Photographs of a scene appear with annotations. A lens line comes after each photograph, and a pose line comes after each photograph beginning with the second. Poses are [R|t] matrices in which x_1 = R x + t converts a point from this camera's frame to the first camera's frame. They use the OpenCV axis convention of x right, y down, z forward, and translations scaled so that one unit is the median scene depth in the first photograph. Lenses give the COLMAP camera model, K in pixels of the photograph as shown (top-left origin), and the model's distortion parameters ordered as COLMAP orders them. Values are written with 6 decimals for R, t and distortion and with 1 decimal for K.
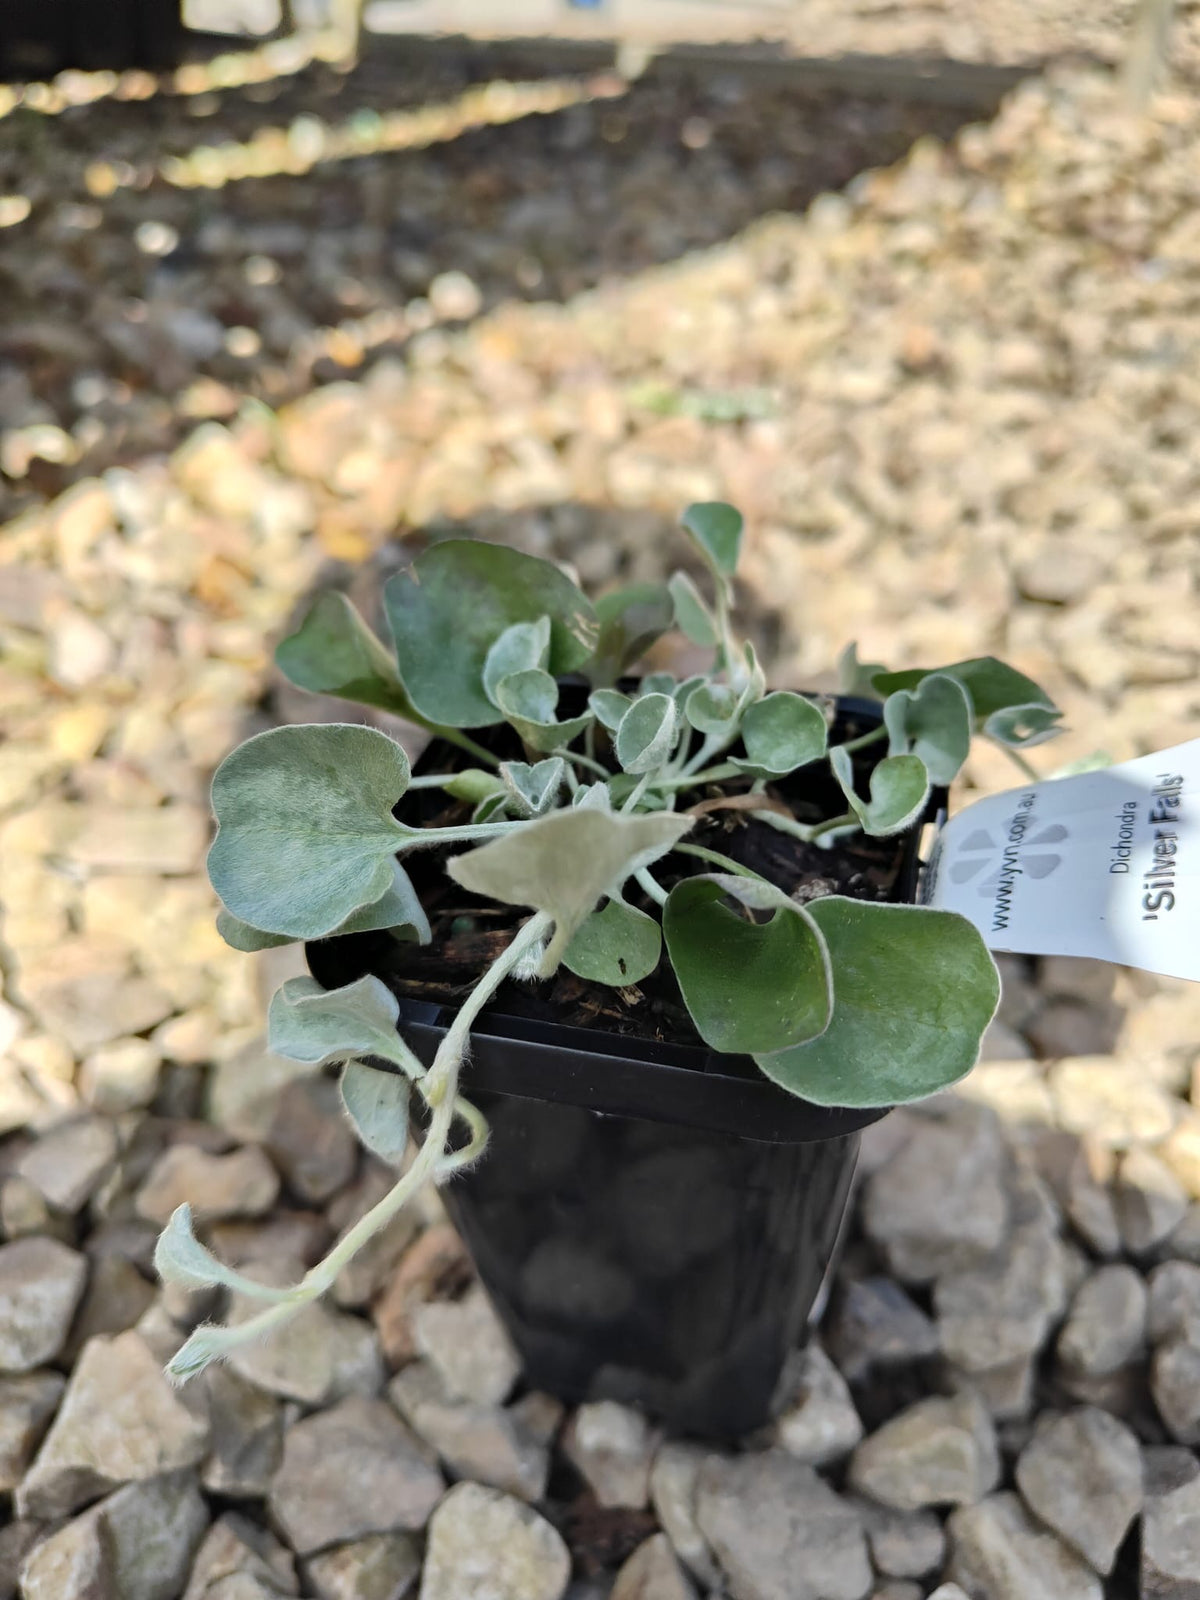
lens RADIAL K [[1220.7, 0, 607.7], [0, 1220.7, 800.2], [0, 0, 1]] dist [-0.048279, 0.012698]
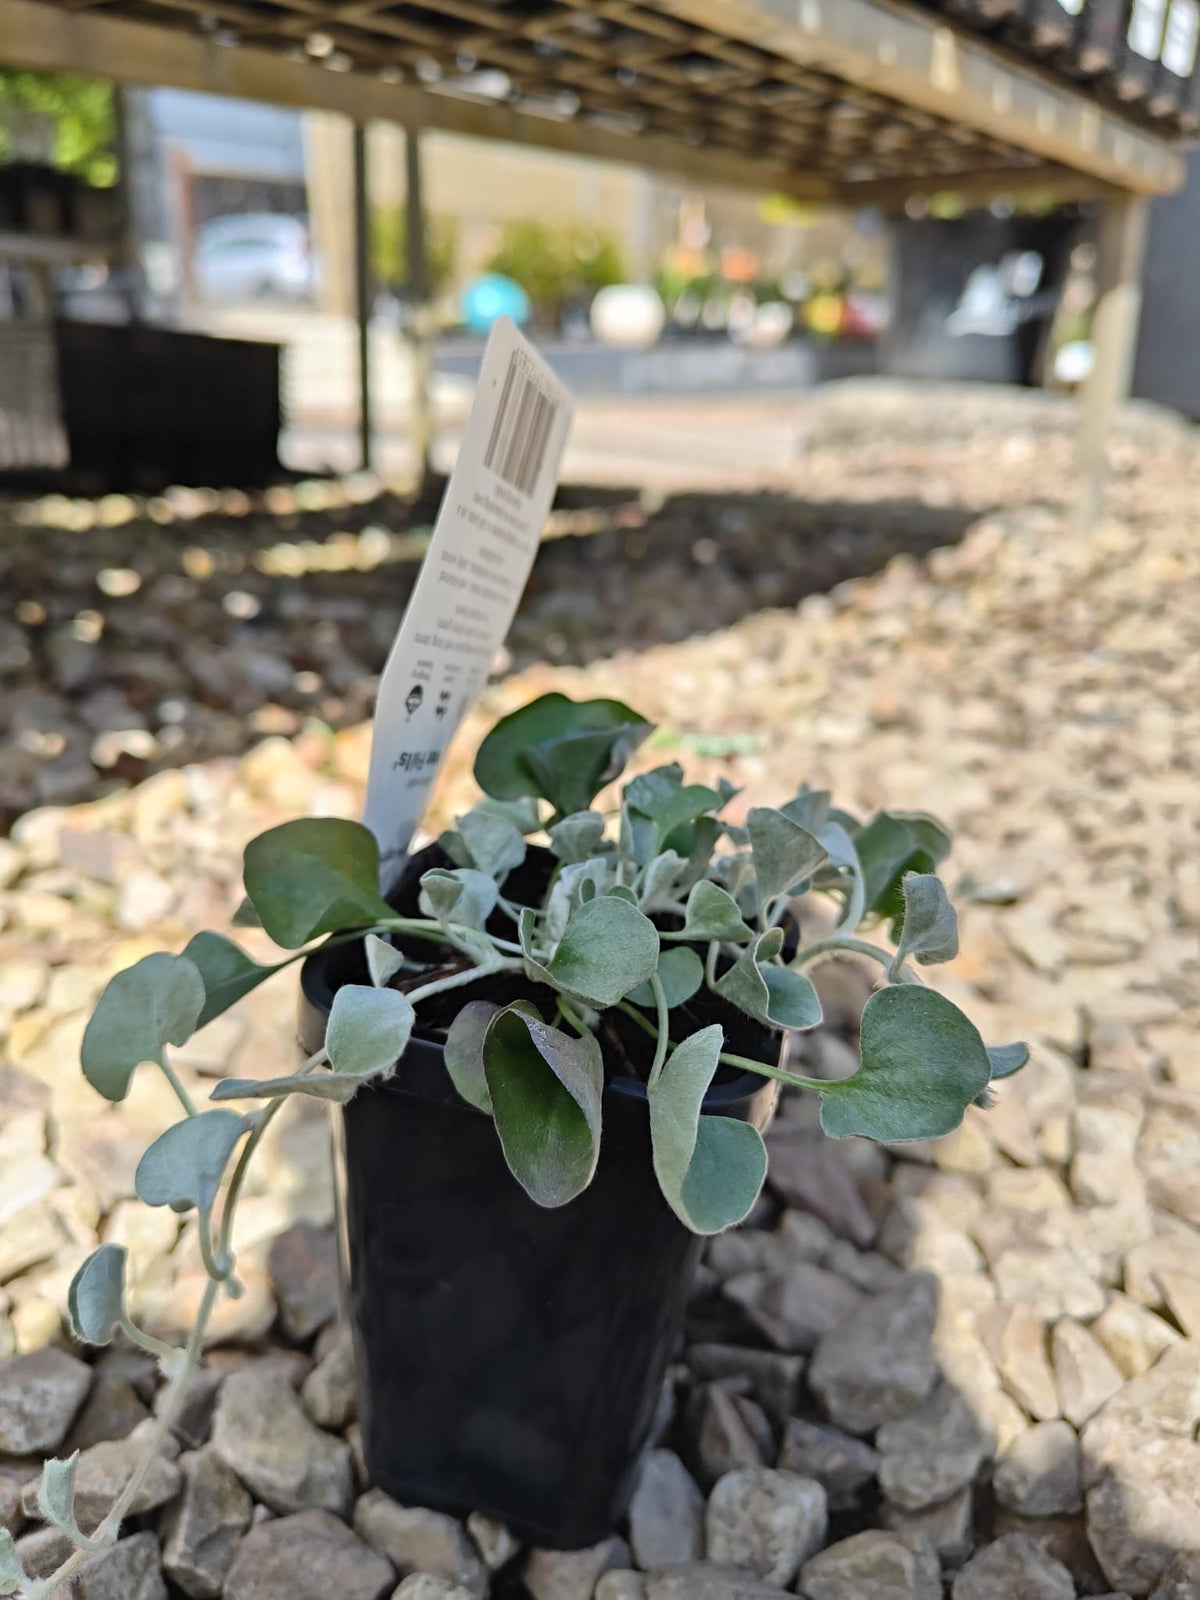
lens RADIAL K [[1227.7, 0, 596.1], [0, 1227.7, 783.7], [0, 0, 1]] dist [-0.035231, 0.003227]
pose [[0.999041, 0.032836, -0.028970, 0.016958], [-0.040585, 0.942754, -0.331010, 0.108532], [0.016442, 0.331868, 0.943183, -0.095292]]
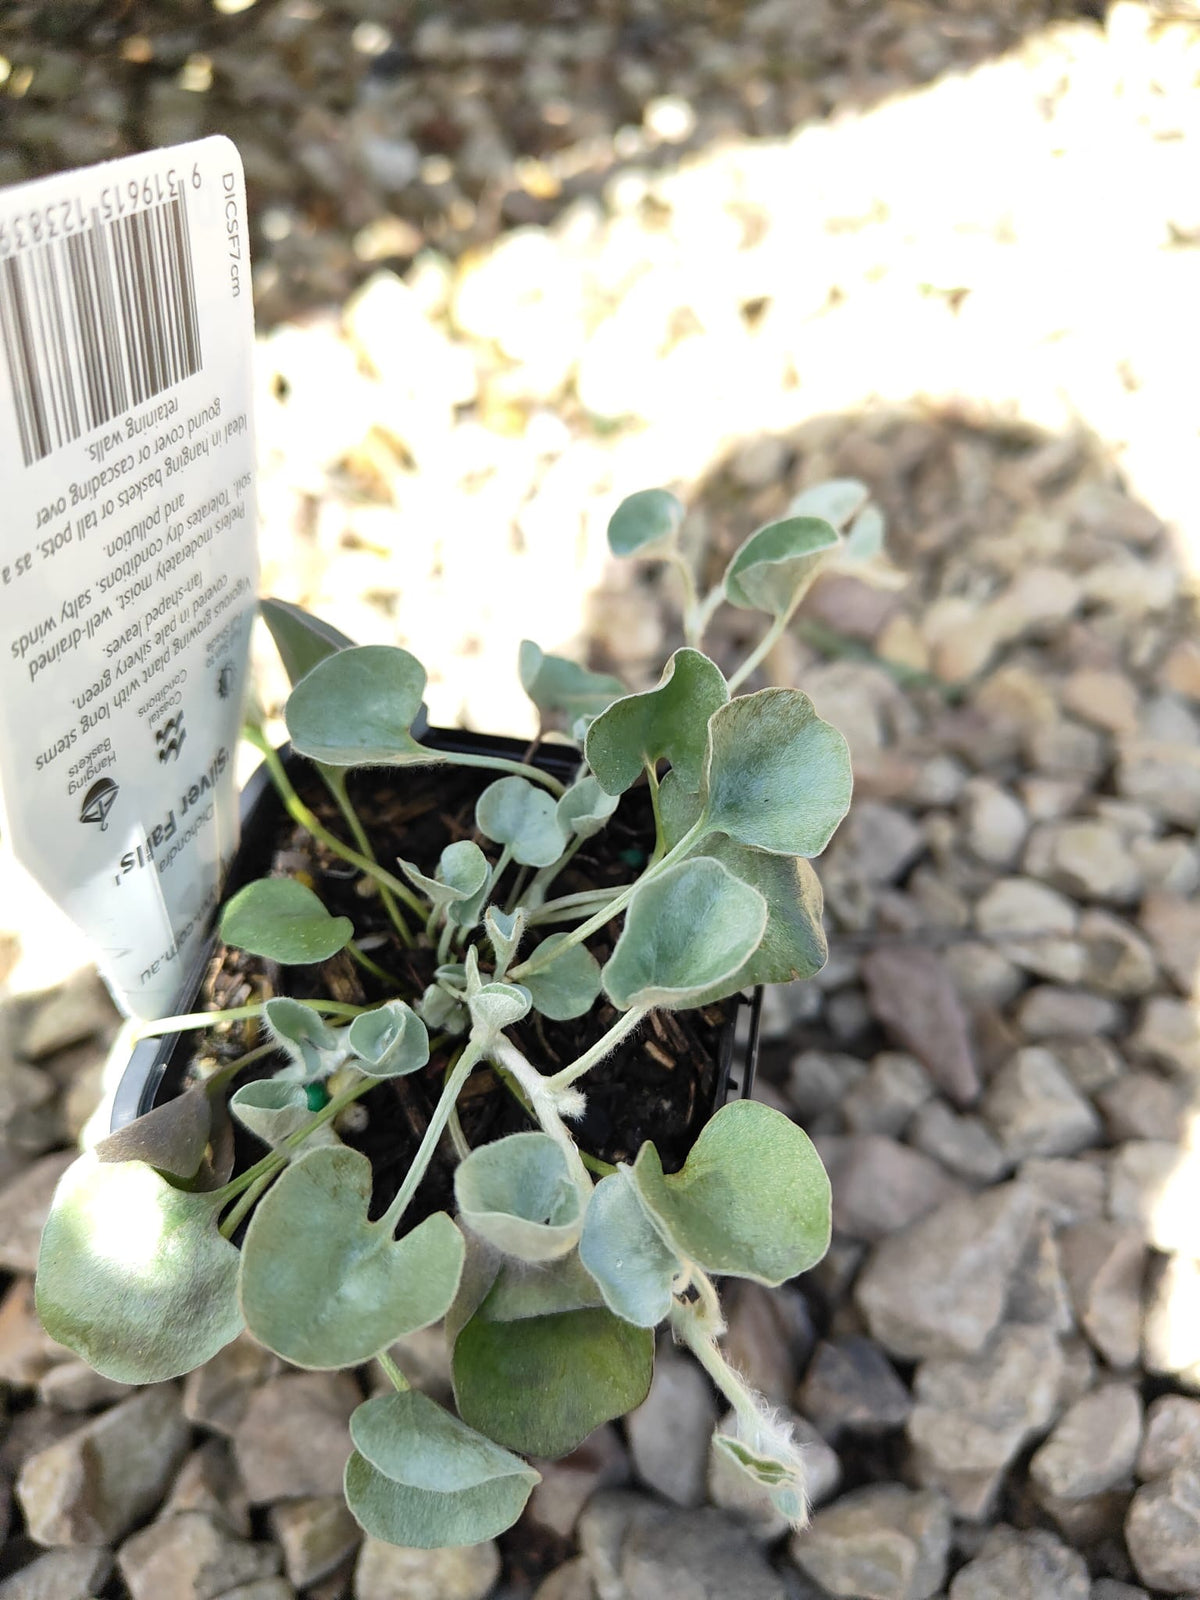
lens RADIAL K [[1220.7, 0, 607.7], [0, 1220.7, 800.2], [0, 0, 1]] dist [-0.048279, 0.012698]
pose [[0.975461, 0.127887, -0.179222, 0.067459], [-0.095202, 0.978975, 0.180403, -0.091925], [0.198525, -0.158914, 0.967127, 0.041699]]
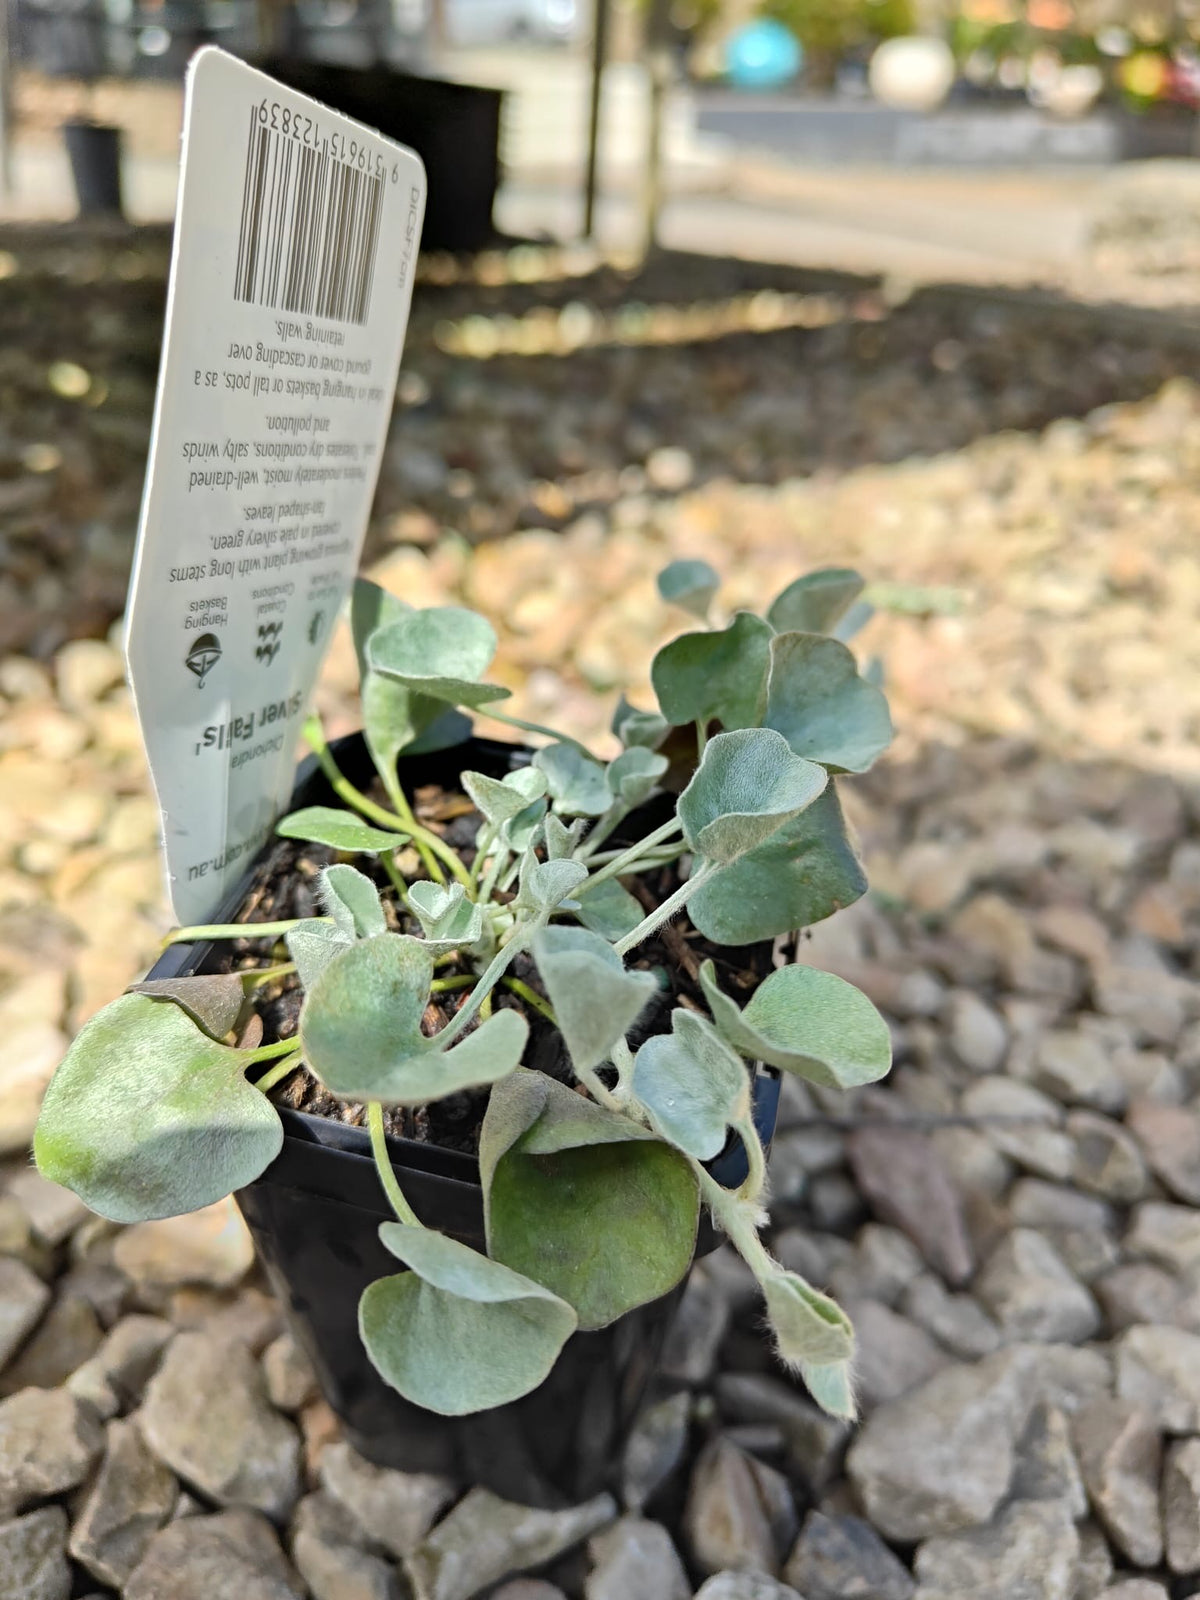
lens RADIAL K [[1236.3, 0, 595.4], [0, 1236.3, 797.6], [0, 0, 1]] dist [-0.062590, 0.033543]
pose [[0.970732, 0.154127, -0.184185, 0.058545], [-0.181497, 0.973037, -0.142326, 0.022943], [0.157283, 0.171590, 0.972532, 0.016942]]
